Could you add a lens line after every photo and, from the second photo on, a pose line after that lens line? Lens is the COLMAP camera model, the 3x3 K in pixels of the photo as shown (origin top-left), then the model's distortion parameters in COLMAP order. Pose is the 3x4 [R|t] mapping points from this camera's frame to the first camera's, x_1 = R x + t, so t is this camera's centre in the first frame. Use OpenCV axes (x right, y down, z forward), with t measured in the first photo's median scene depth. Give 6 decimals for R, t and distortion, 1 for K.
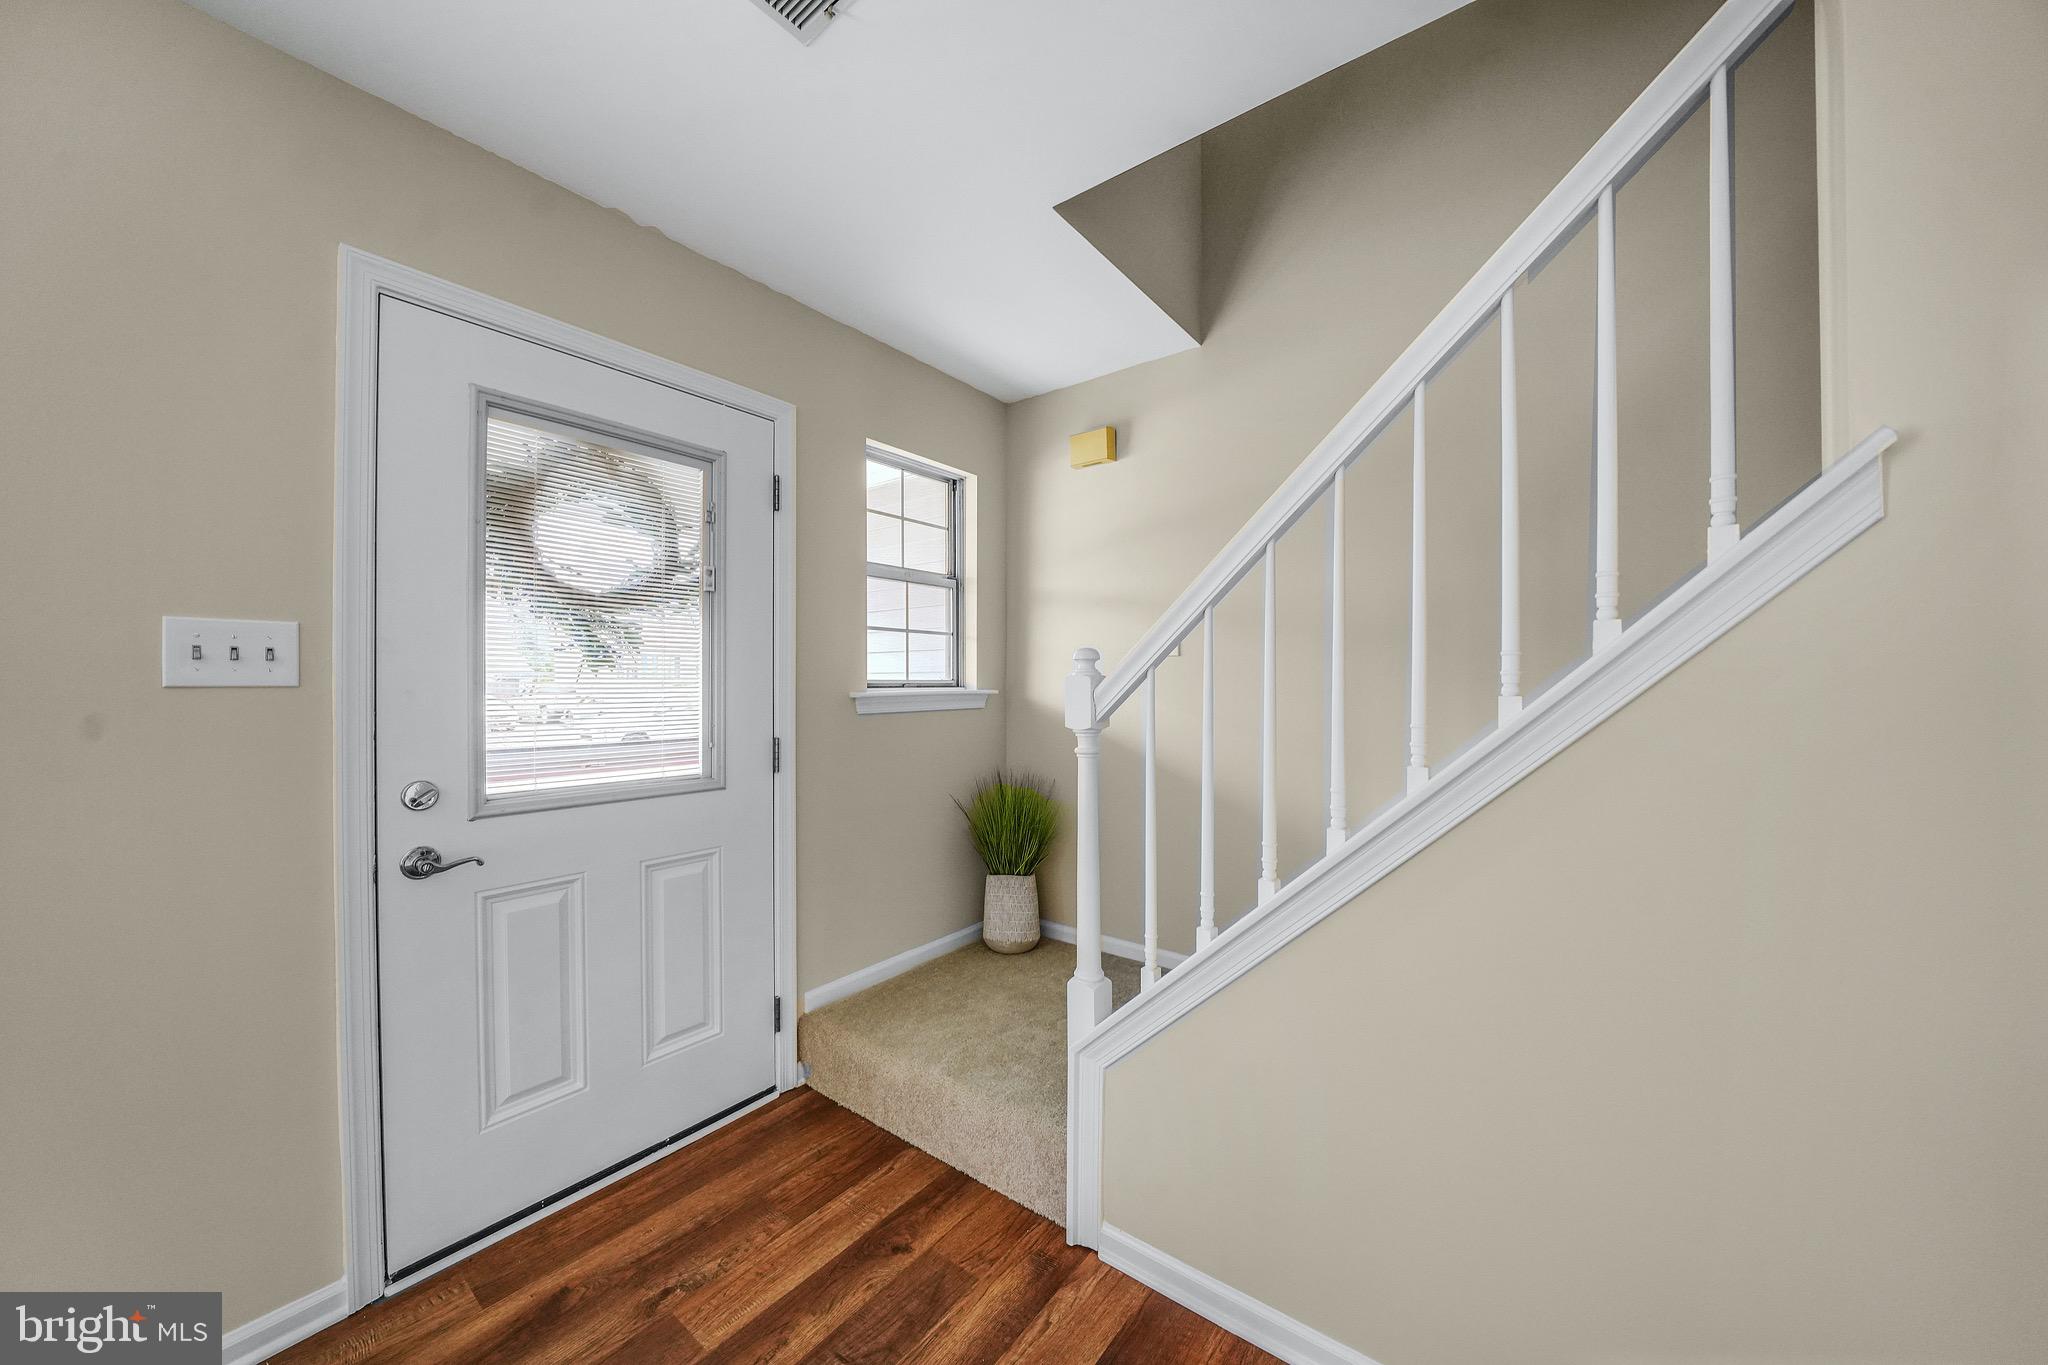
lens RADIAL K [[707.8, 0, 1019.3], [0, 707.8, 679.7], [0, 0, 1]] dist [-0.020866, 0.000860]
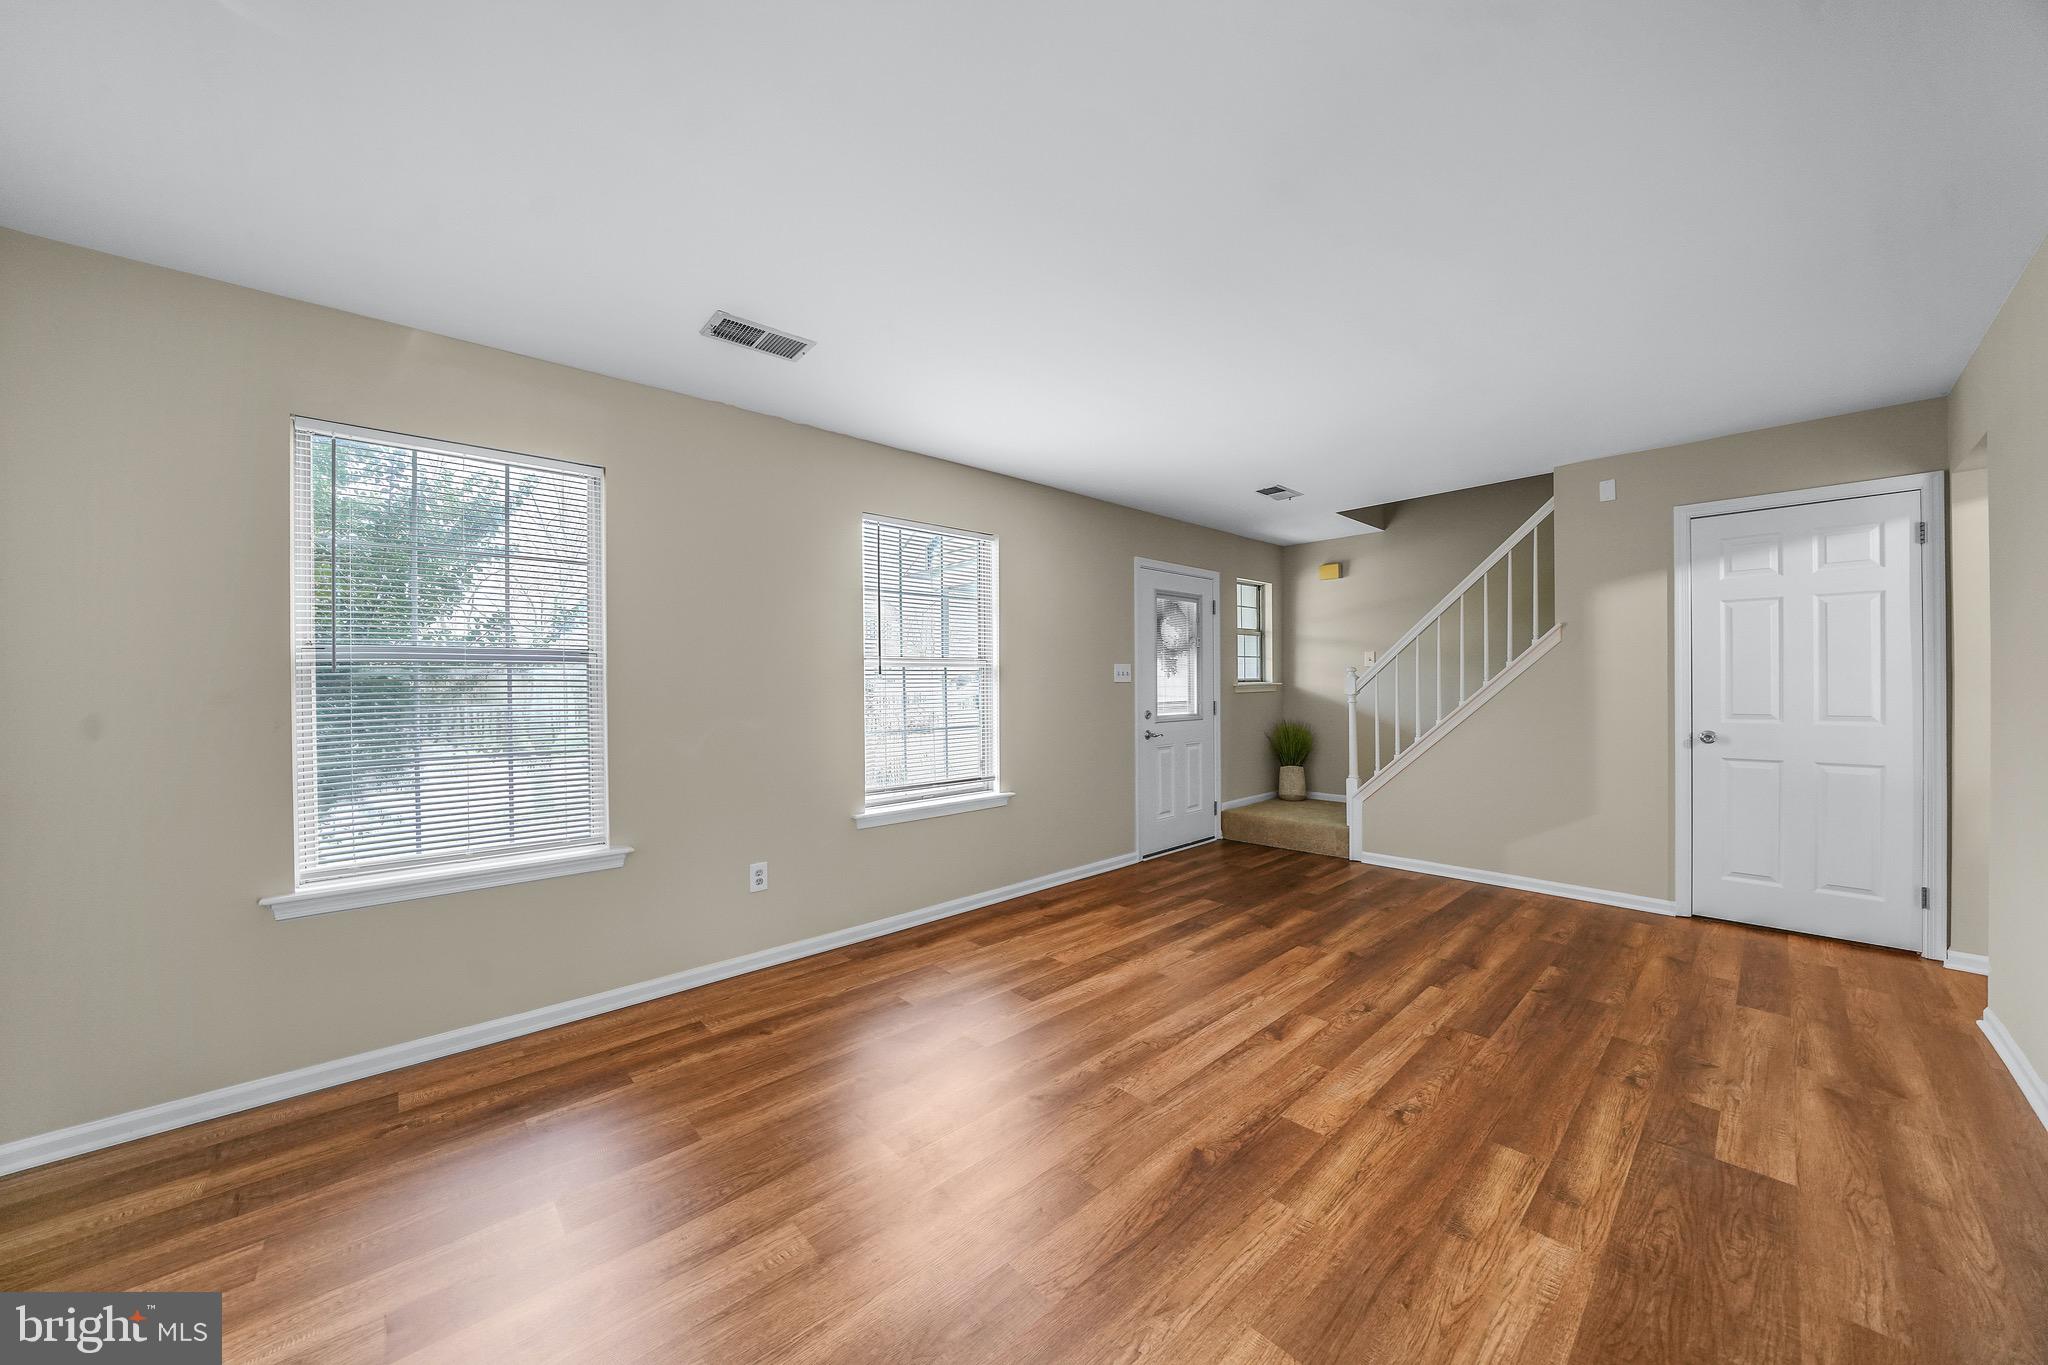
lens RADIAL K [[707.8, 0, 1035.5], [0, 707.8, 682.6], [0, 0, 1]] dist [-0.020866, 0.000860]
pose [[0.988047, -0.012462, -0.153649, -0.589061], [0.013155, 0.999907, 0.003493, -0.003750], [0.153591, -0.005473, 0.988119, -1.652706]]
